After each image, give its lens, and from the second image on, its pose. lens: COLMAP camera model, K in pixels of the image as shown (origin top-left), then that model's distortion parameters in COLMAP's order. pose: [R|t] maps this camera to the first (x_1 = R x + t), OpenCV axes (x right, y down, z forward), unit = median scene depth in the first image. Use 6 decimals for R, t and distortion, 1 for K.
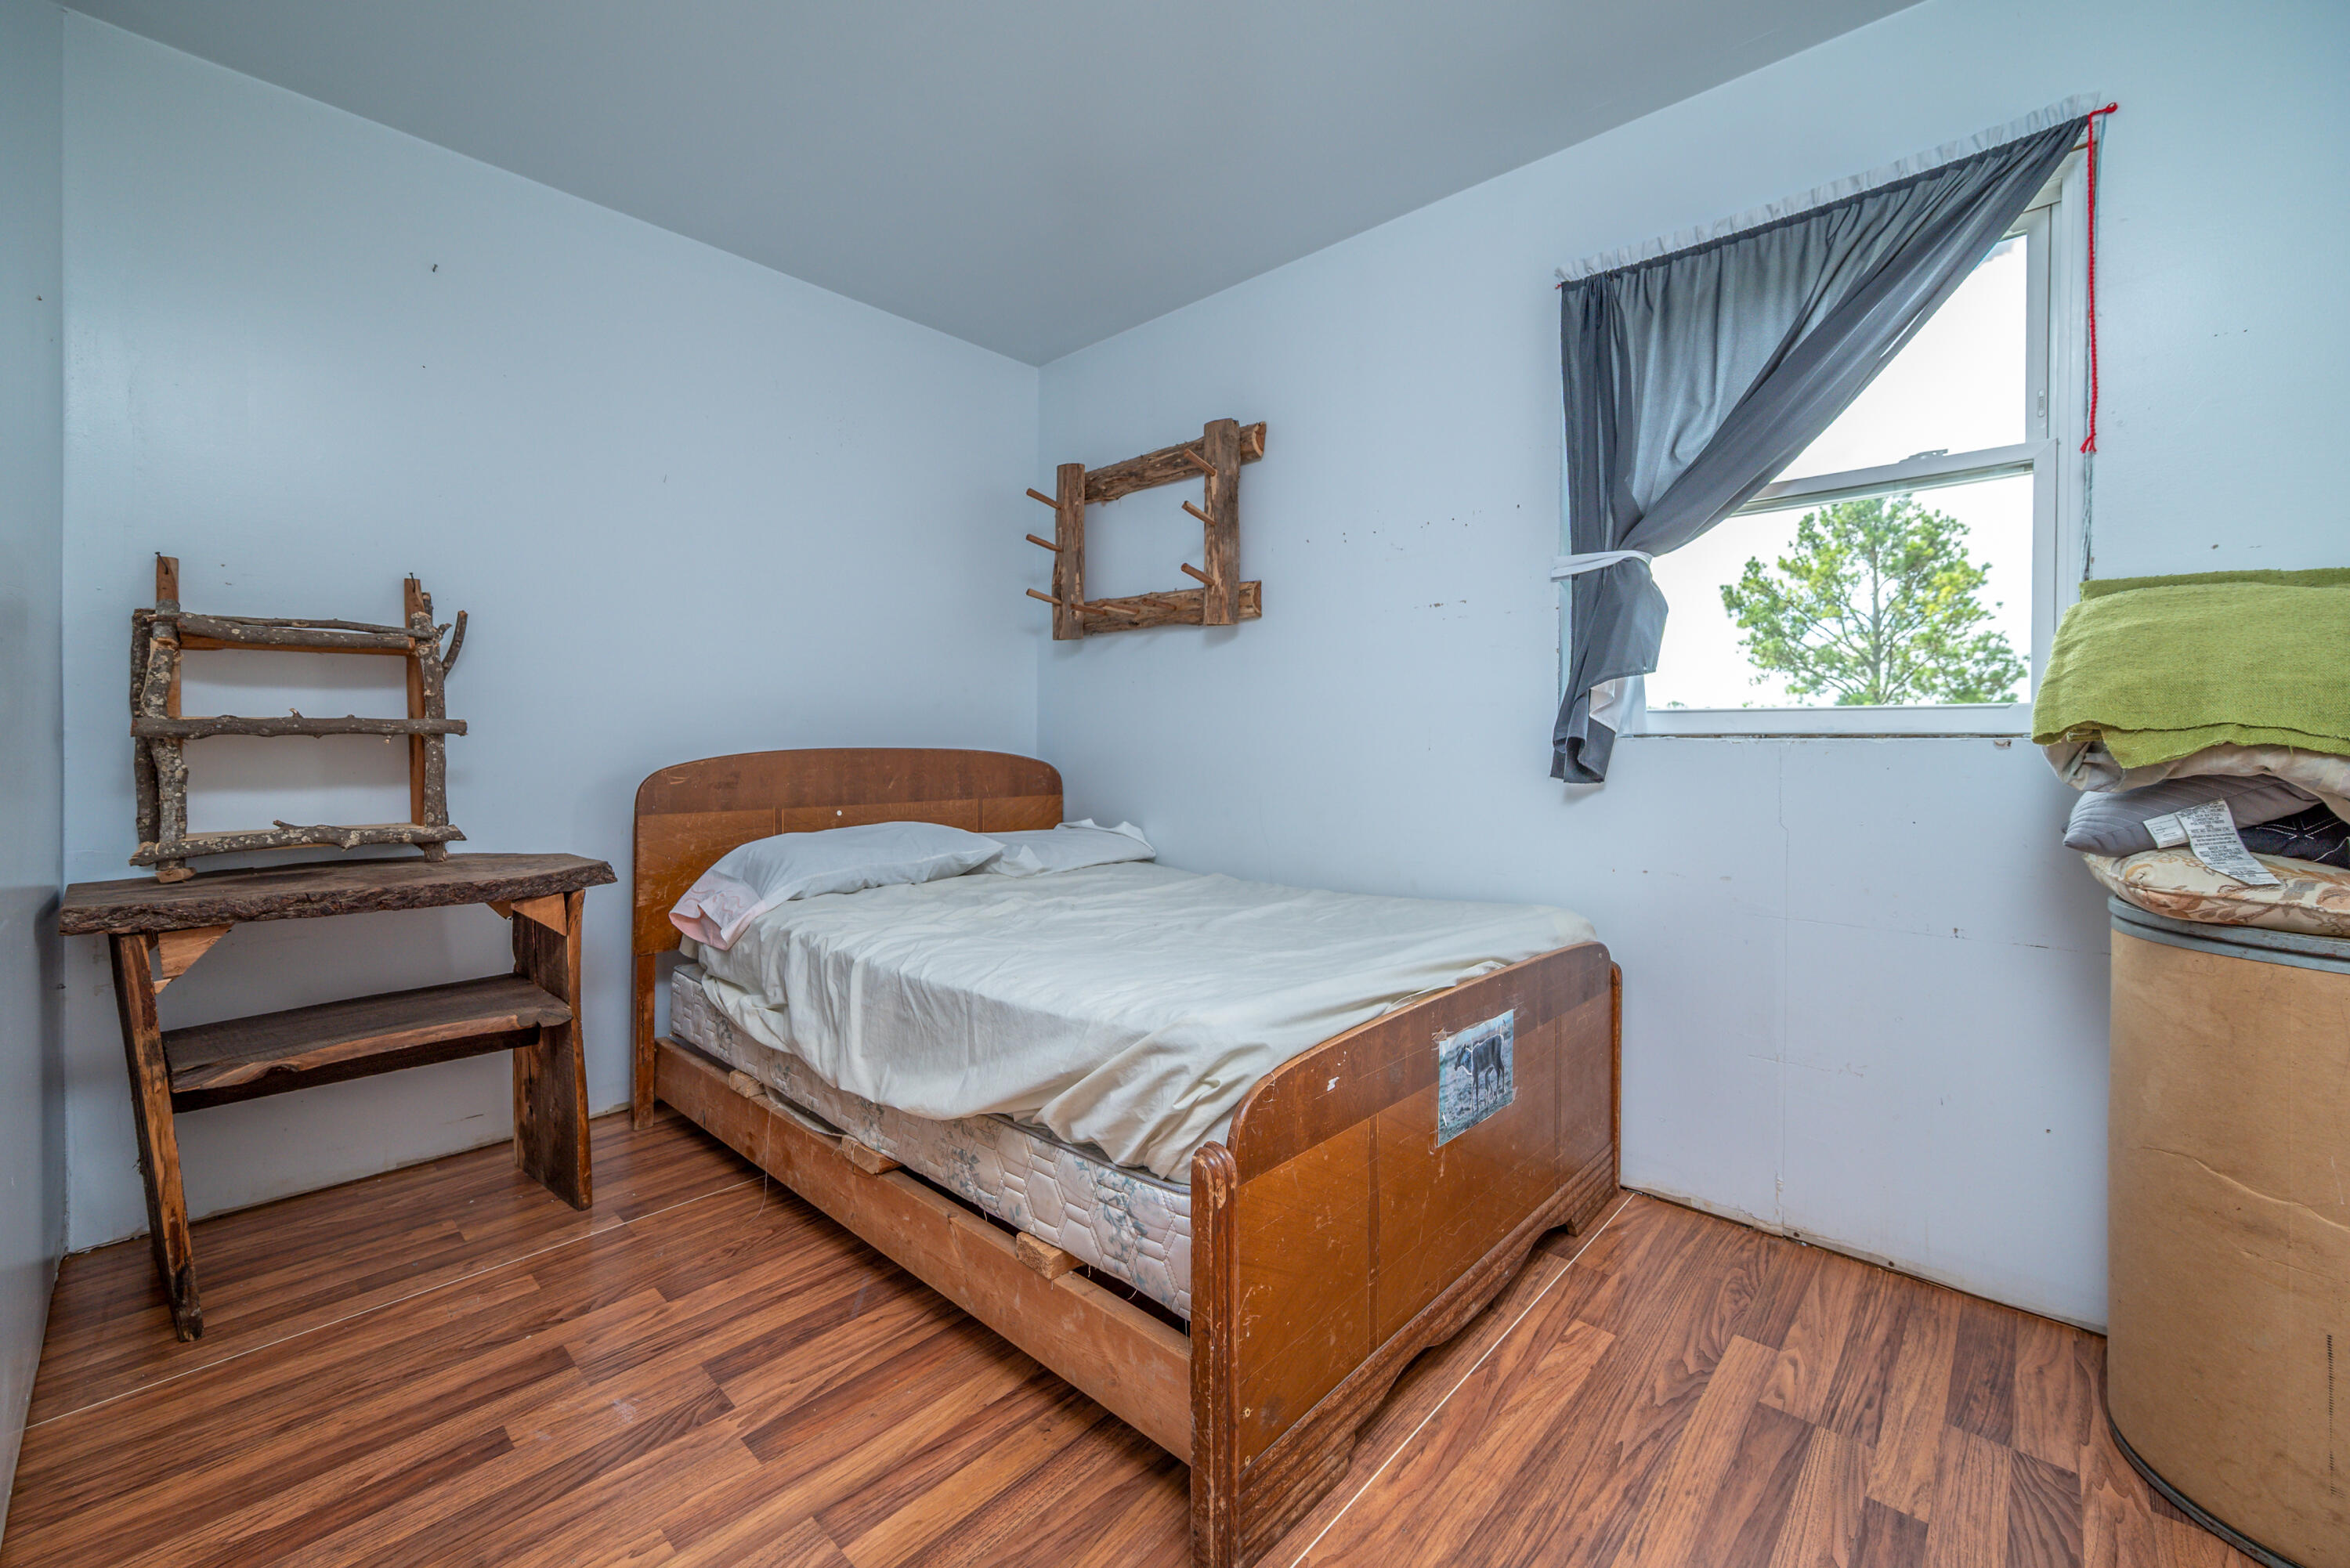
lens RADIAL K [[920.8, 0, 1194.0], [0, 920.8, 762.0], [0, 0, 1]] dist [-0.002807, -0.000578]
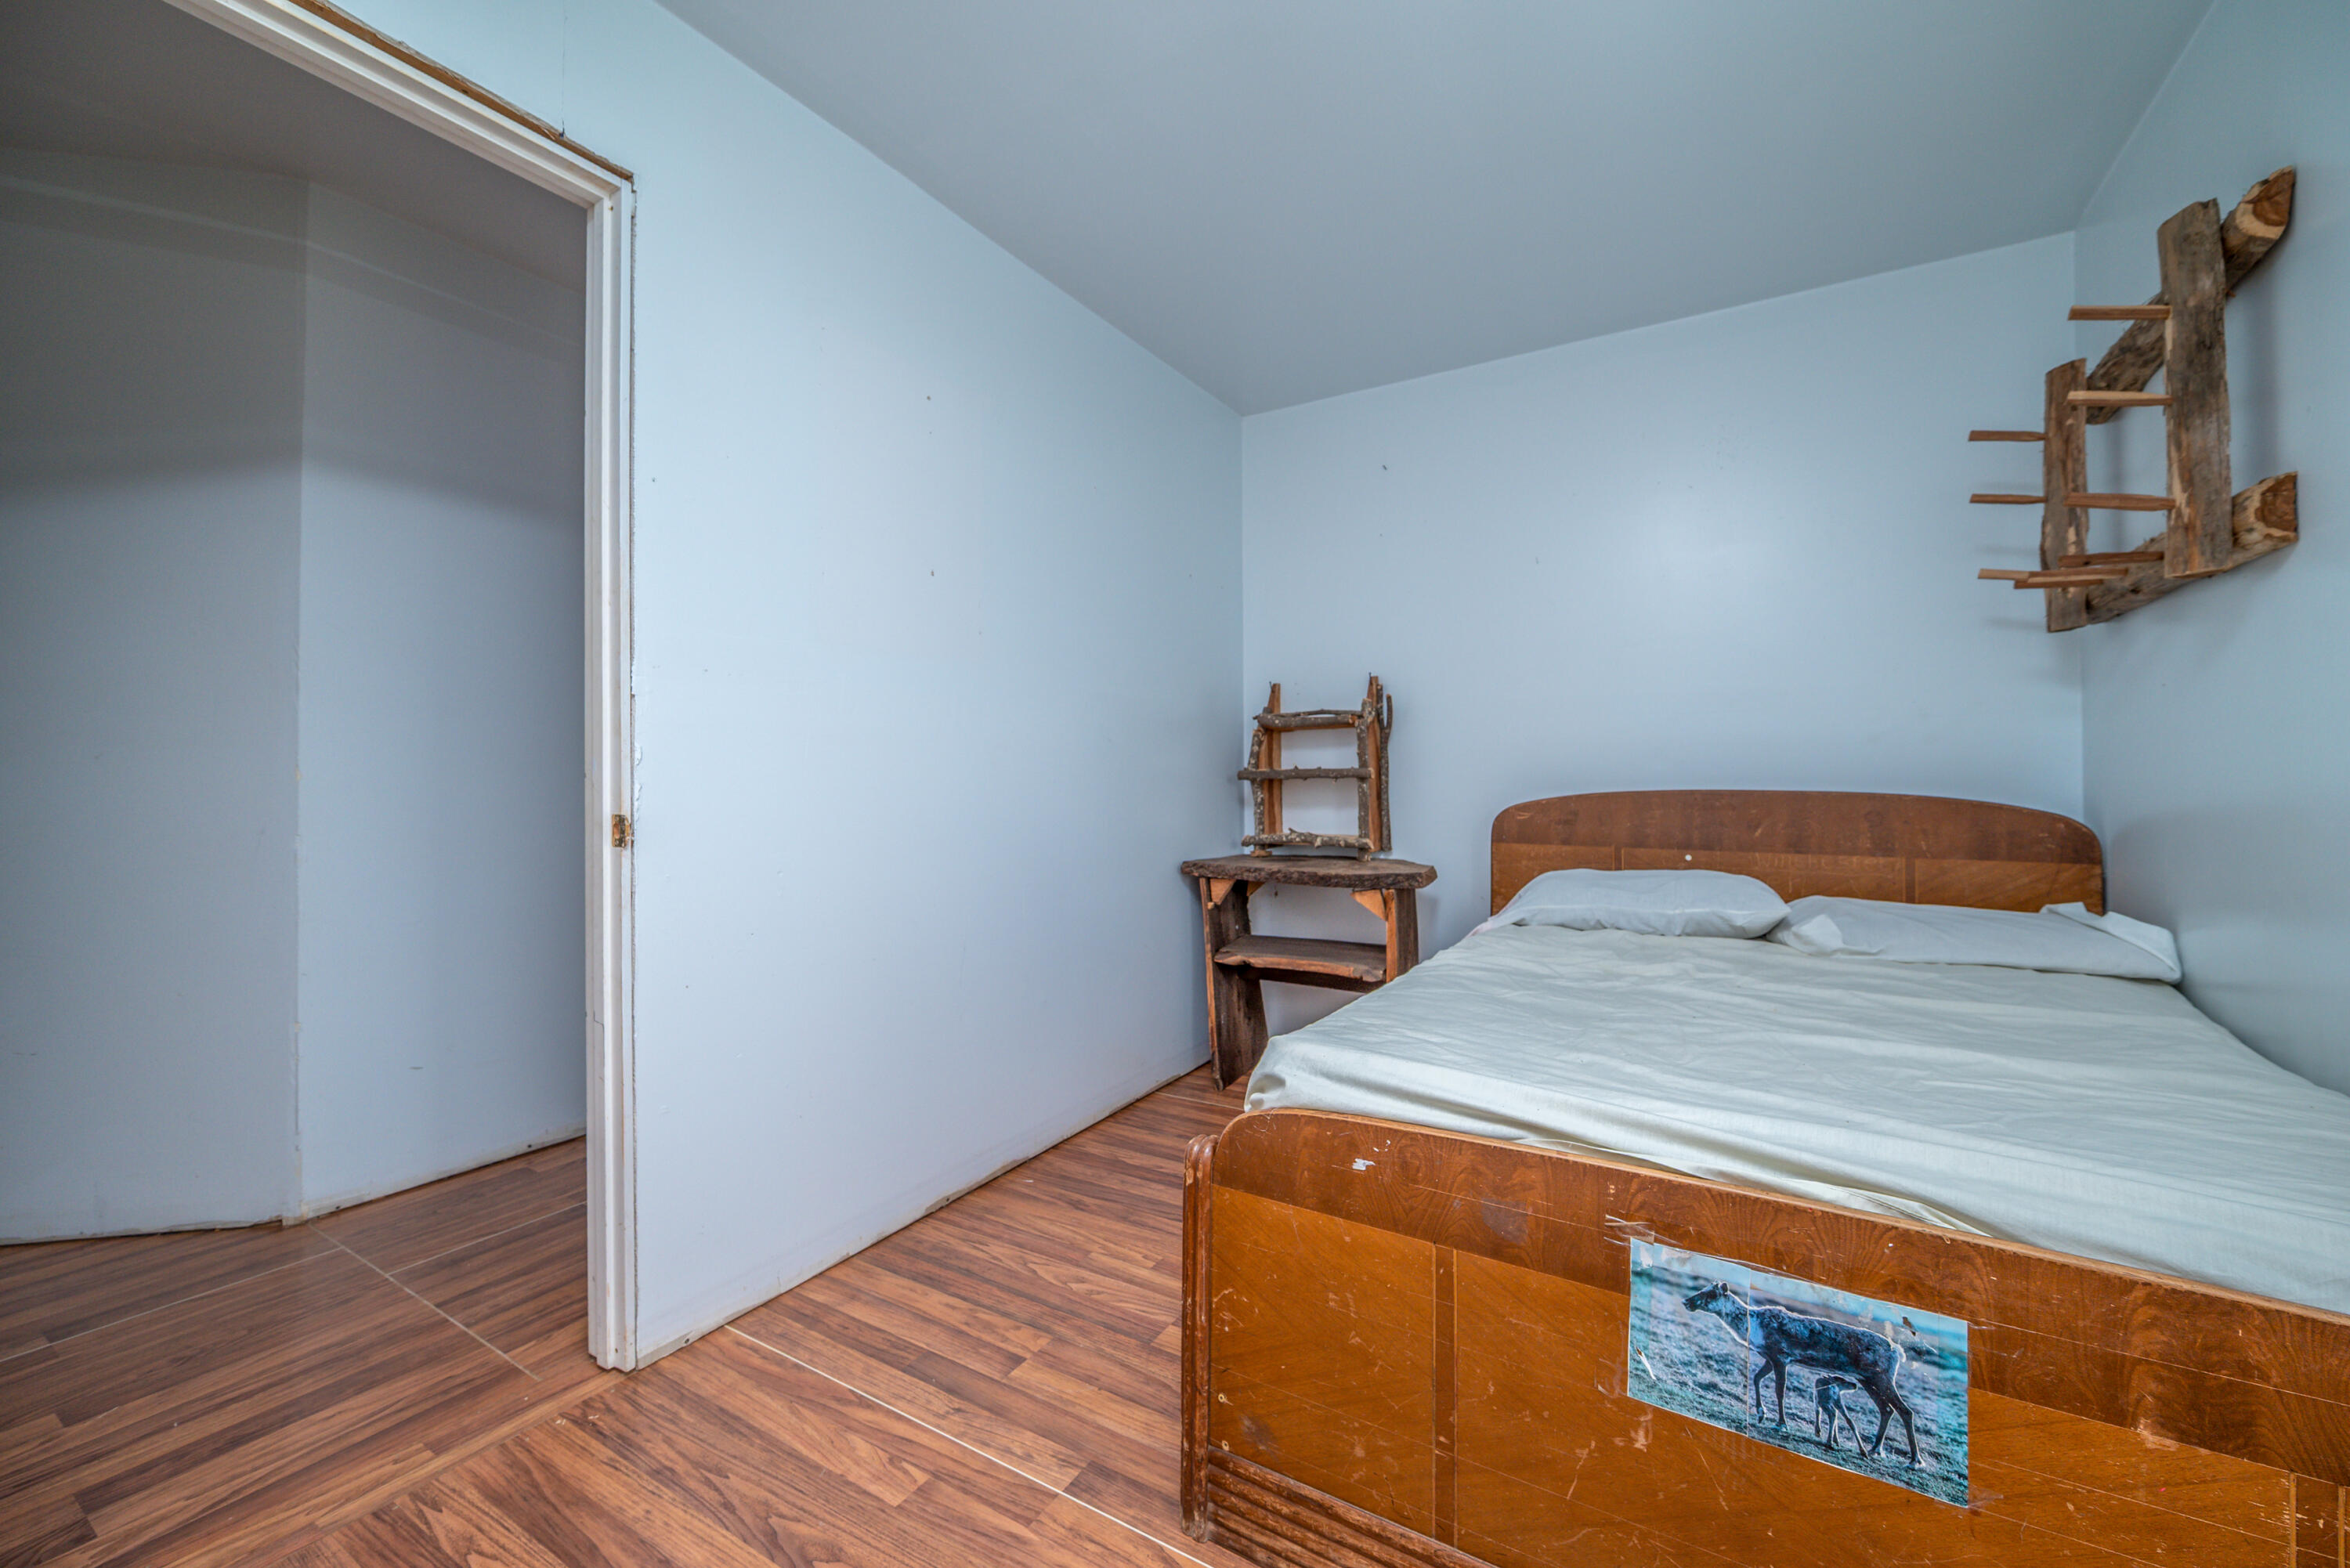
lens RADIAL K [[920.8, 0, 1187.9], [0, 920.8, 787.4], [0, 0, 1]] dist [-0.002807, -0.000578]
pose [[0.209986, 0.005461, -0.977689, 0.634808], [-0.022556, 0.999745, 0.000739, -0.009550], [0.977444, 0.021898, 0.210056, 0.408732]]
